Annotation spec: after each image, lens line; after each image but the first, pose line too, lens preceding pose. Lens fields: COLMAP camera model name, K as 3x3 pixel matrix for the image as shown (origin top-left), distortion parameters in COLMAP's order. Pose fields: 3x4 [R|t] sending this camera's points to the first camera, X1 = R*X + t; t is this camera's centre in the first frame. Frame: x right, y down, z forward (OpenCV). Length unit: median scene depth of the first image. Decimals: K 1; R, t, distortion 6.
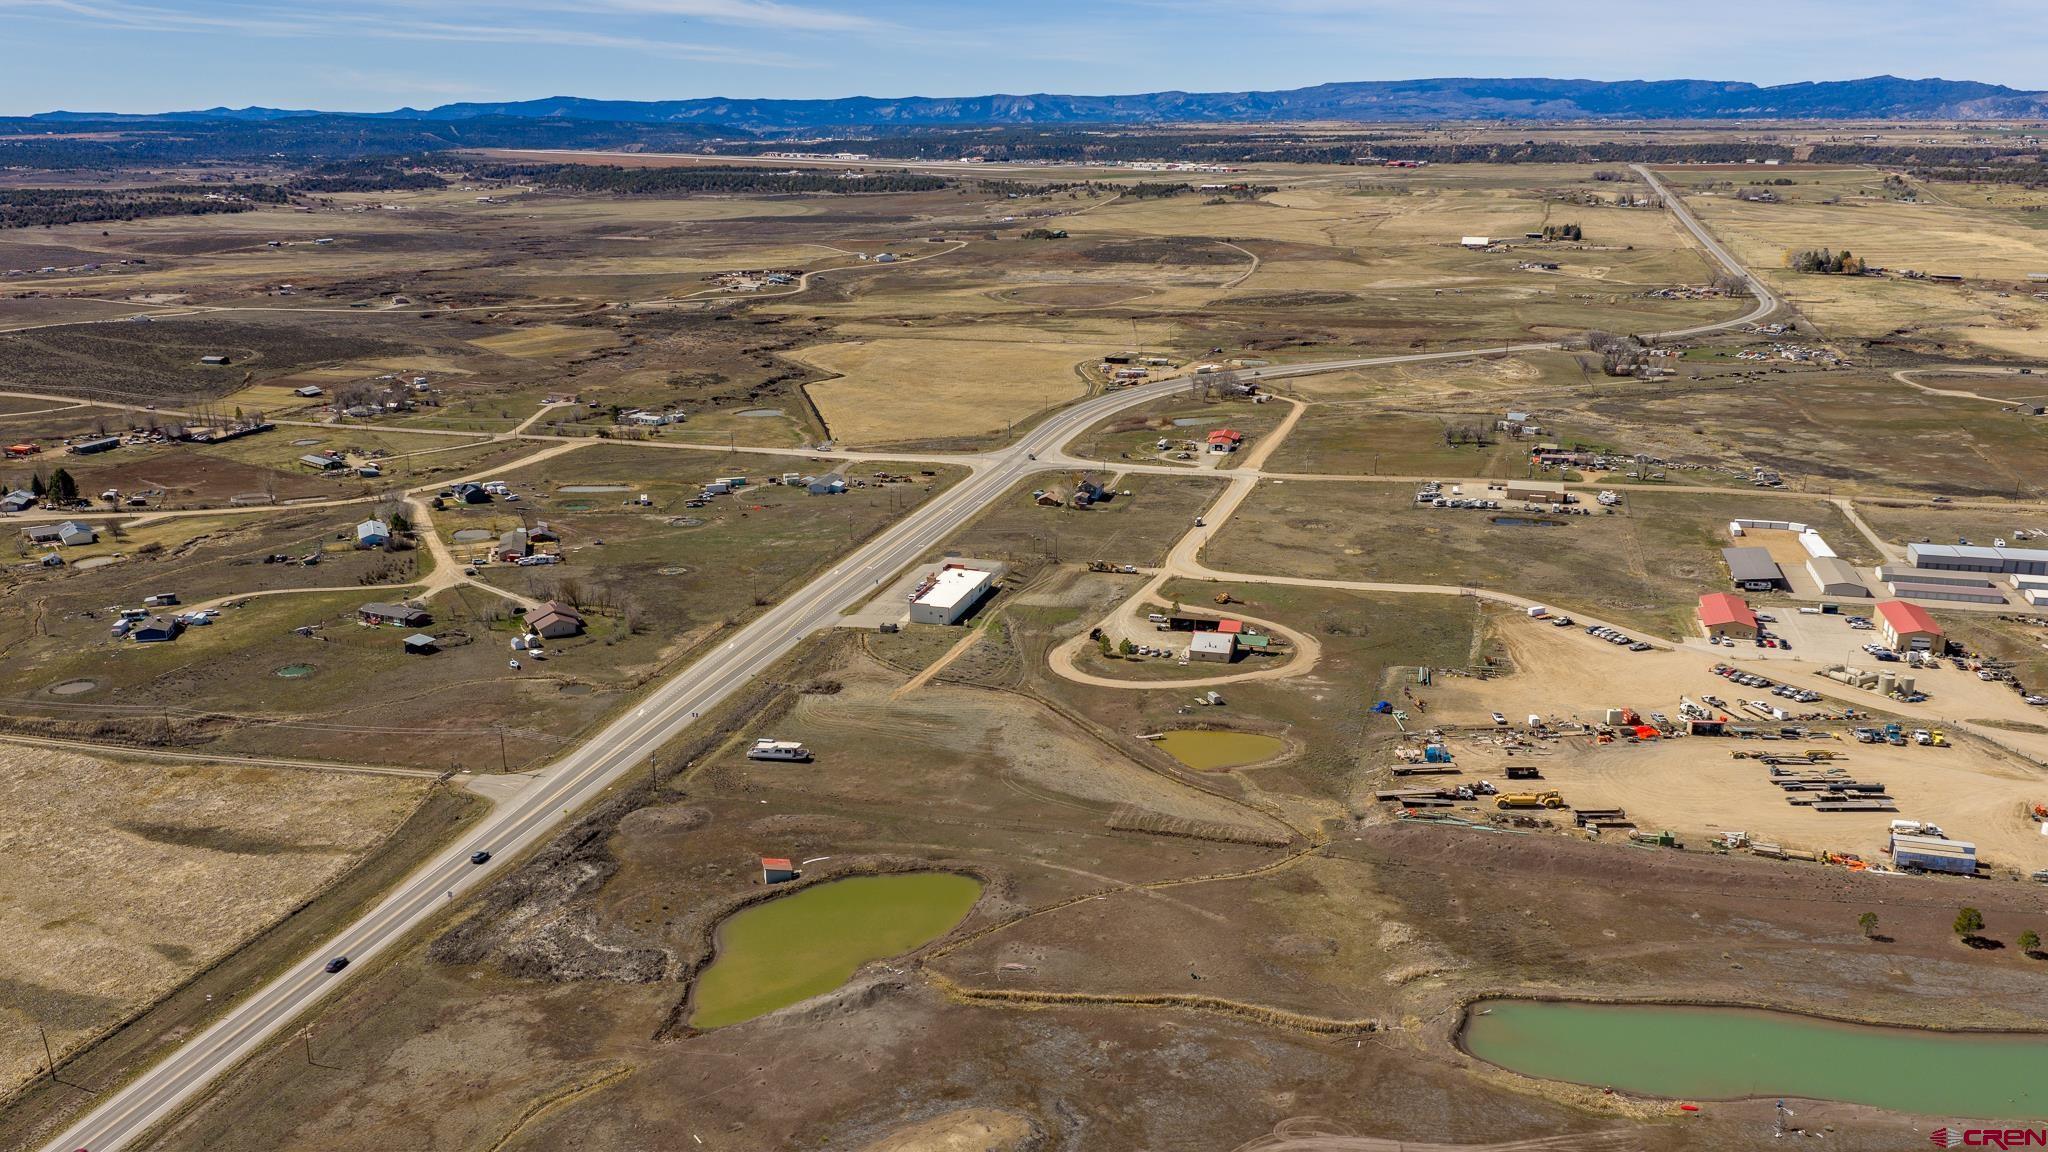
lens RADIAL K [[1683.3, 0, 1023.4], [0, 1683.3, 585.8], [0, 0, 1]] dist [0.034313, -0.059524]
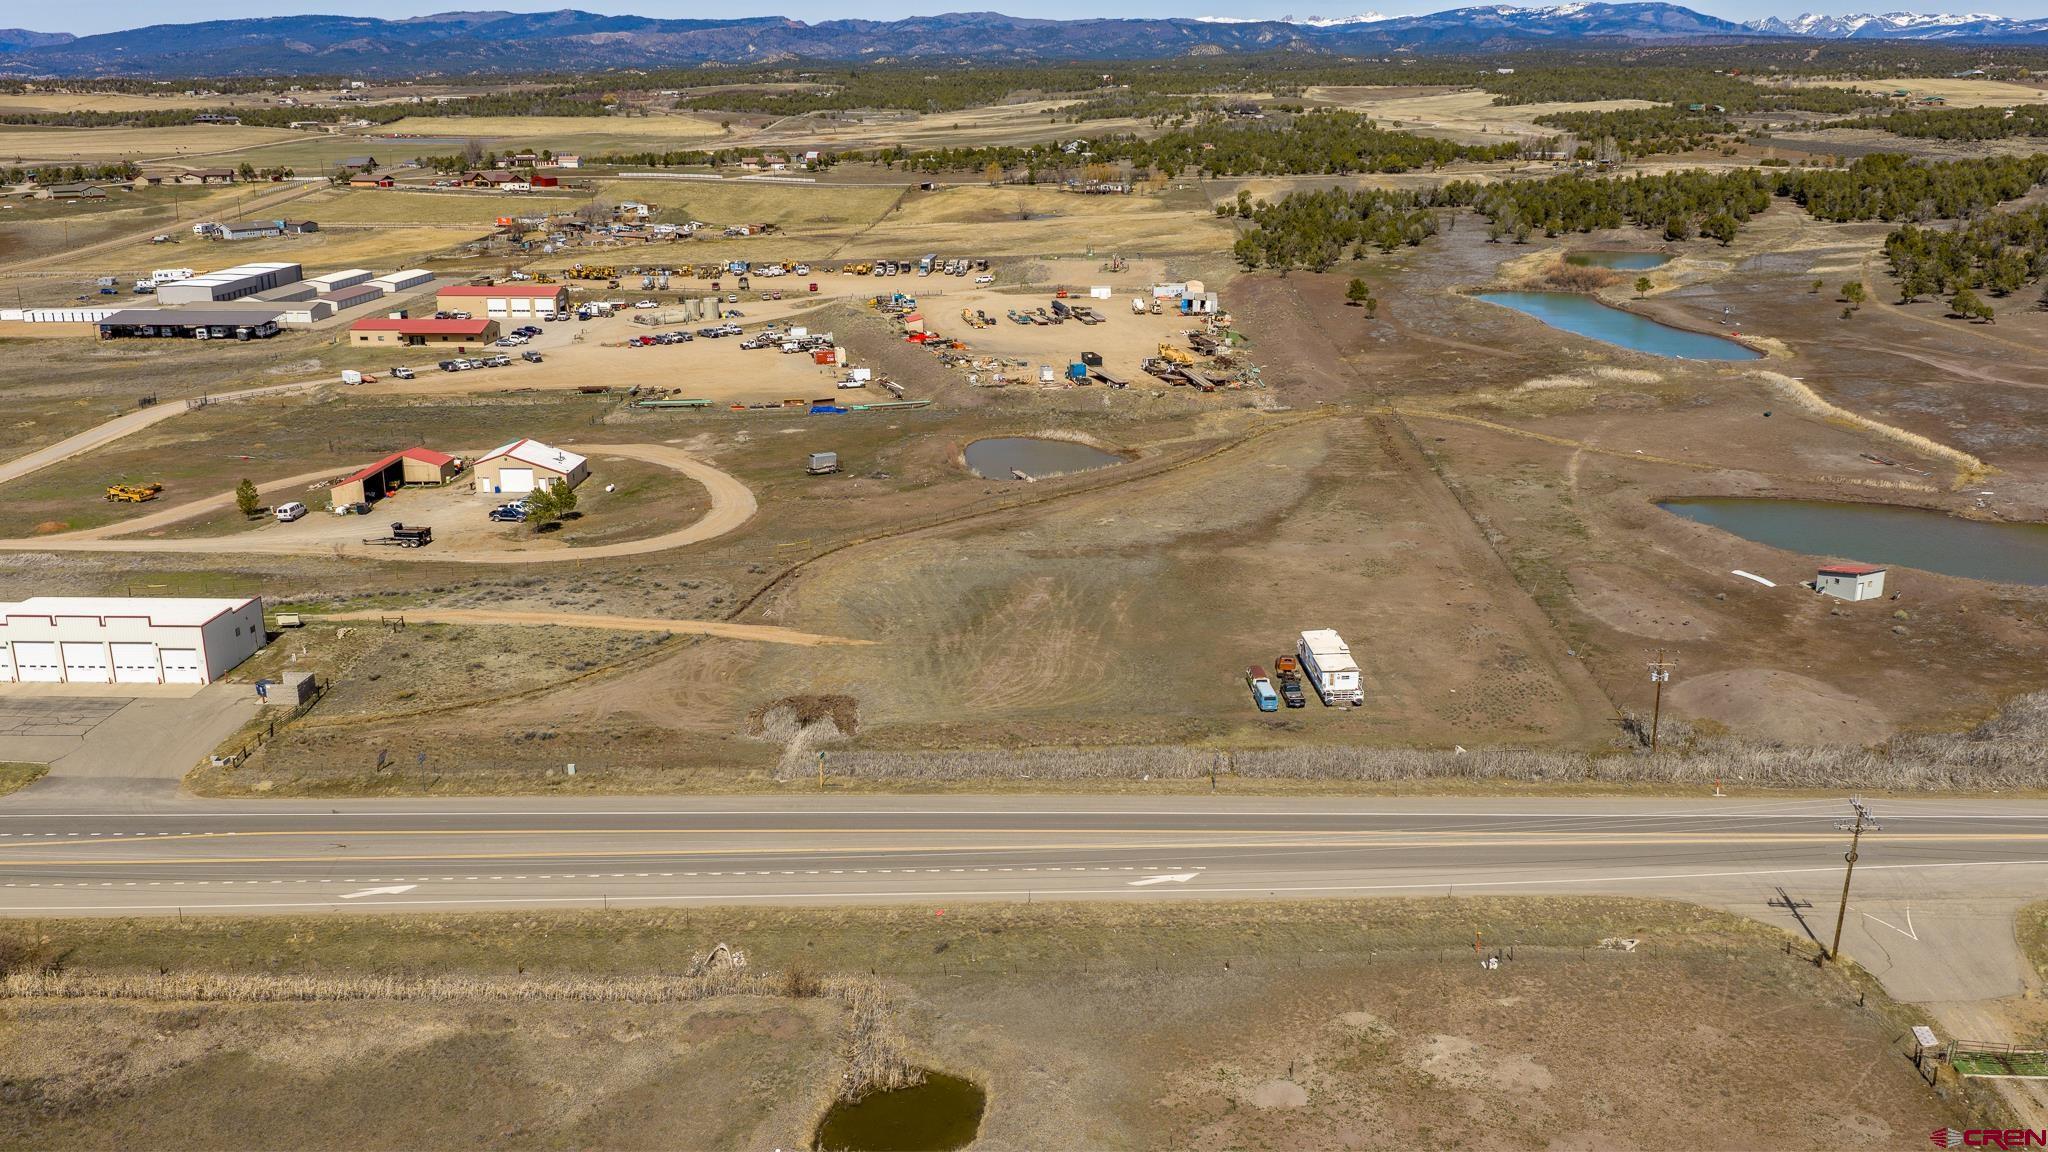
lens RADIAL K [[1683.3, 0, 1023.4], [0, 1683.3, 585.8], [0, 0, 1]] dist [0.034313, -0.059524]
pose [[-0.238395, -0.275538, 0.931261, -0.436729], [0.266478, 0.903545, 0.335554, -0.069303], [-0.933894, 0.328155, -0.141976, 0.953470]]
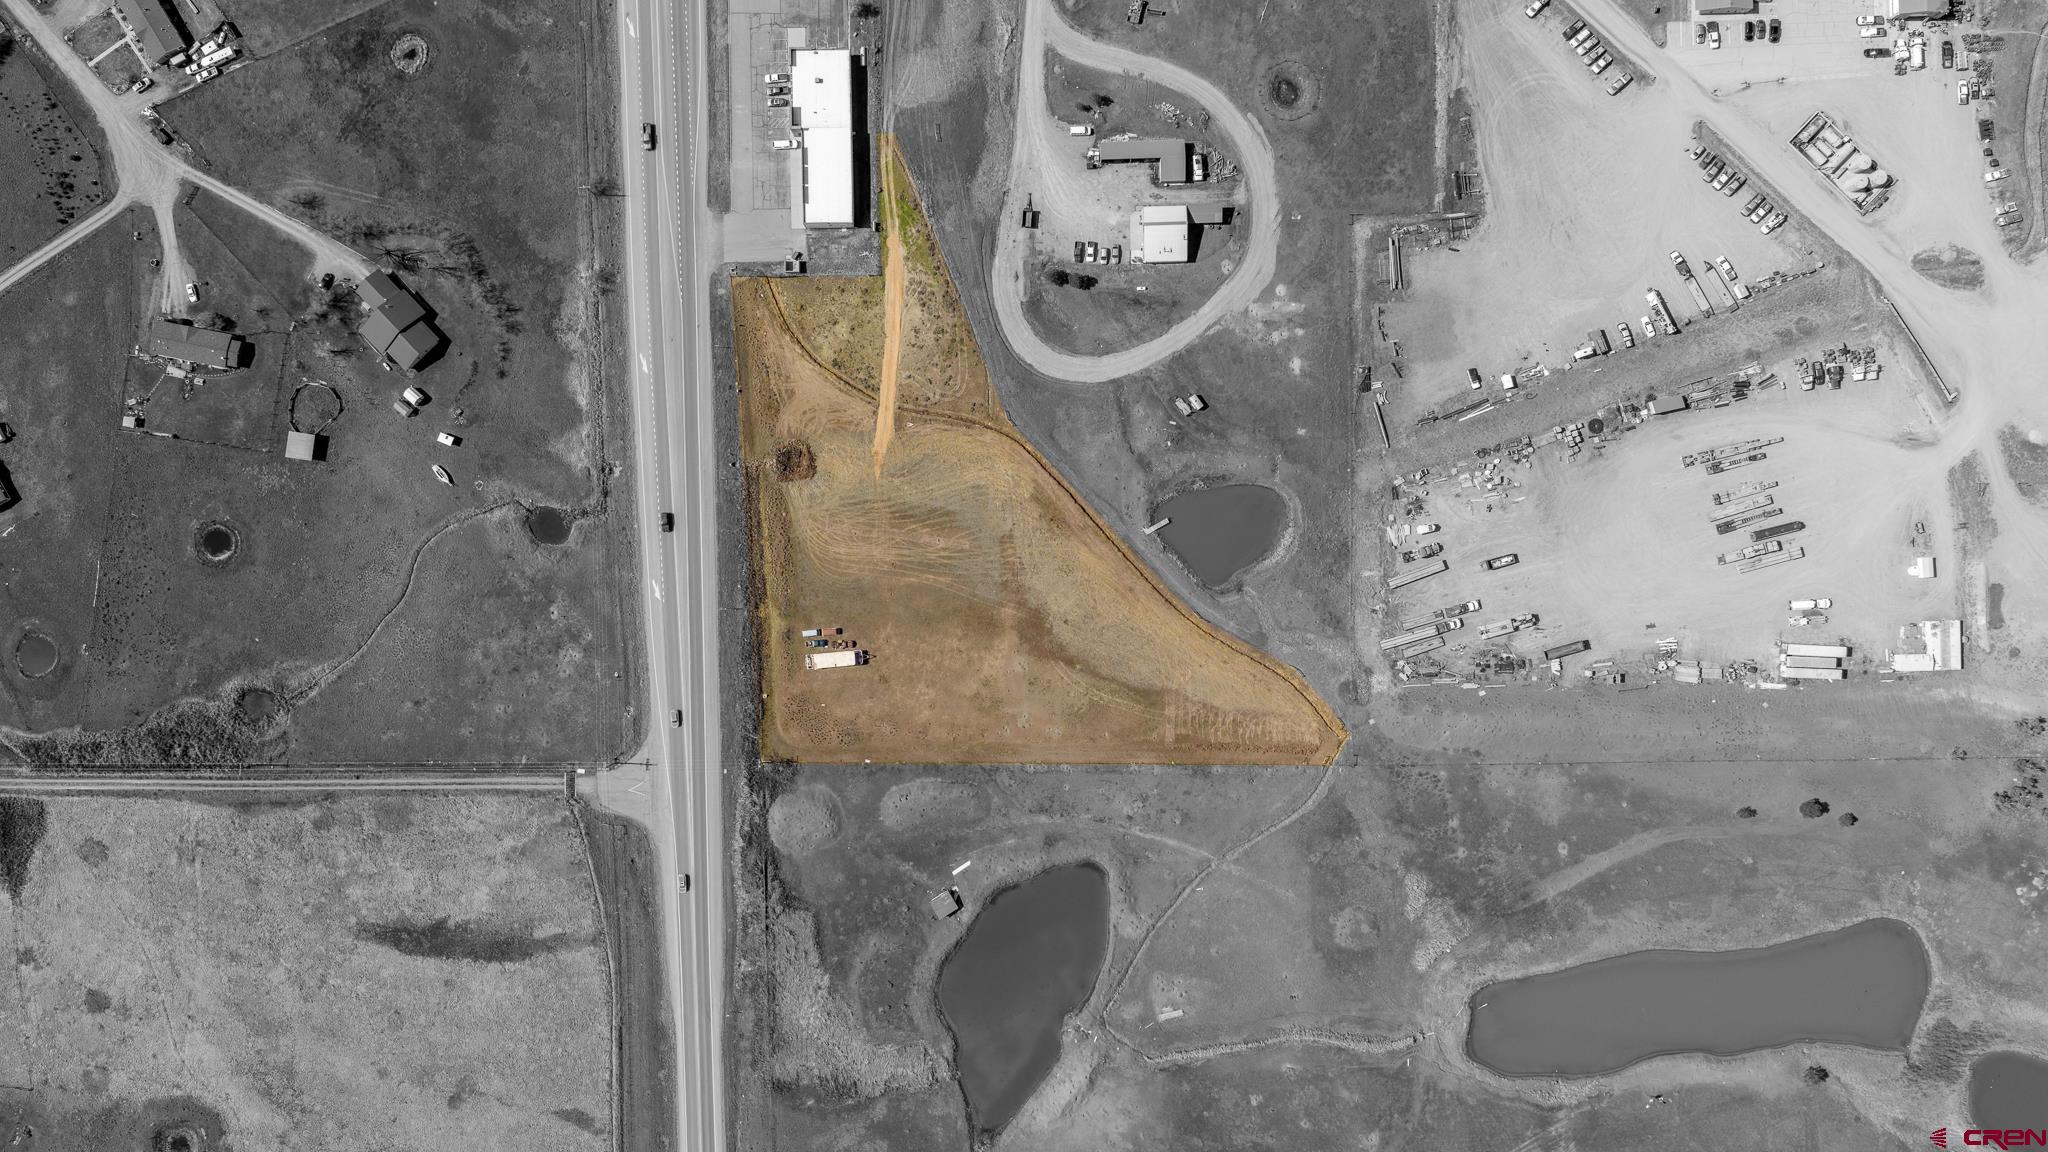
lens RADIAL K [[1683.3, 0, 1023.4], [0, 1683.3, 585.8], [0, 0, 1]] dist [0.034313, -0.059524]
pose [[0.959091, -0.282976, -0.008354, -0.005841], [0.086264, 0.264014, 0.960653, -0.798891], [-0.269636, -0.922074, 0.277624, 0.602423]]
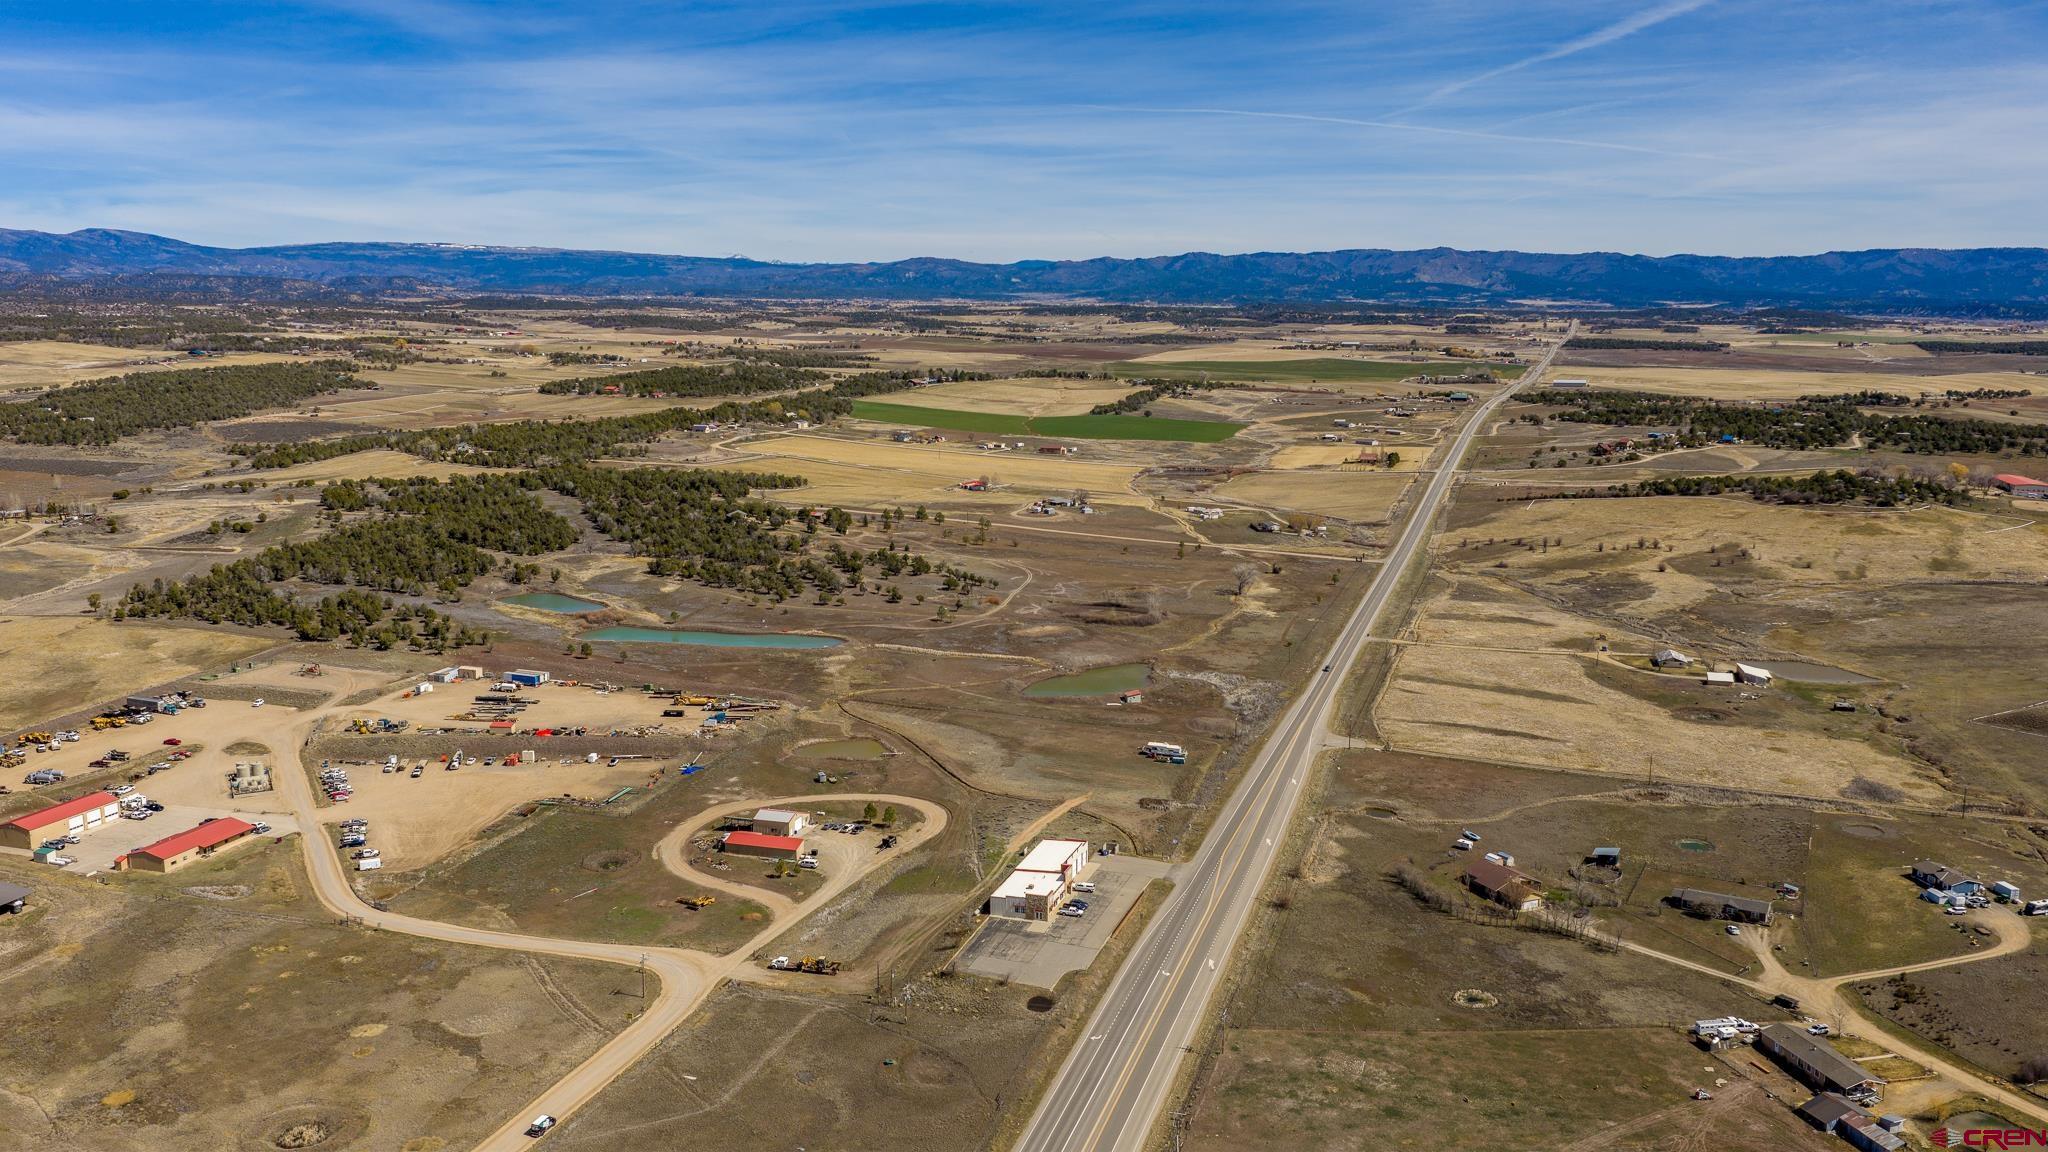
lens RADIAL K [[1683.3, 0, 1023.4], [0, 1683.3, 585.8], [0, 0, 1]] dist [0.034313, -0.059524]
pose [[-0.998930, -0.008623, 0.045436, -0.077214], [0.012036, 0.900139, 0.435437, -0.533163], [-0.044653, 0.435518, -0.899072, 1.859290]]
